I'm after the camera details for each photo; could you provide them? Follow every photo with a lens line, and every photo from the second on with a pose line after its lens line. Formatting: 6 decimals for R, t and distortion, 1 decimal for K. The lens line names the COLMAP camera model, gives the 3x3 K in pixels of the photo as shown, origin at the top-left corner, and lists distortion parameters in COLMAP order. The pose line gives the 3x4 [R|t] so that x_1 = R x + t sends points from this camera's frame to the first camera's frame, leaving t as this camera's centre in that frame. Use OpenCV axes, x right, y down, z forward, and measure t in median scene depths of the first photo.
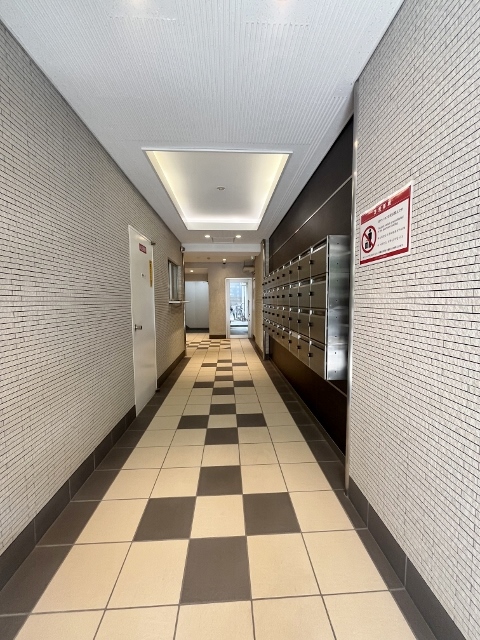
lens RADIAL K [[259.9, 0, 239.1], [0, 259.9, 320.6], [0, 0, 1]] dist [-0.000245, -0.000288]
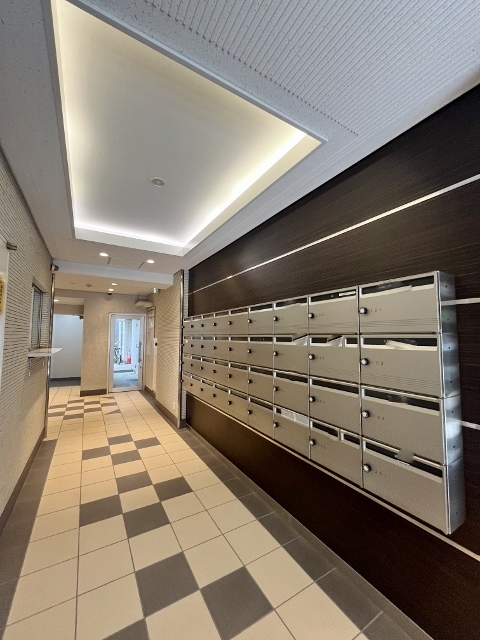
lens RADIAL K [[259.9, 0, 241.8], [0, 259.9, 320.8], [0, 0, 1]] dist [-0.000245, -0.000288]
pose [[0.883243, 0.039054, 0.467287, -0.097735], [0.023918, 0.991476, -0.128072, -0.049075], [-0.468305, 0.124295, 0.874780, 0.222706]]
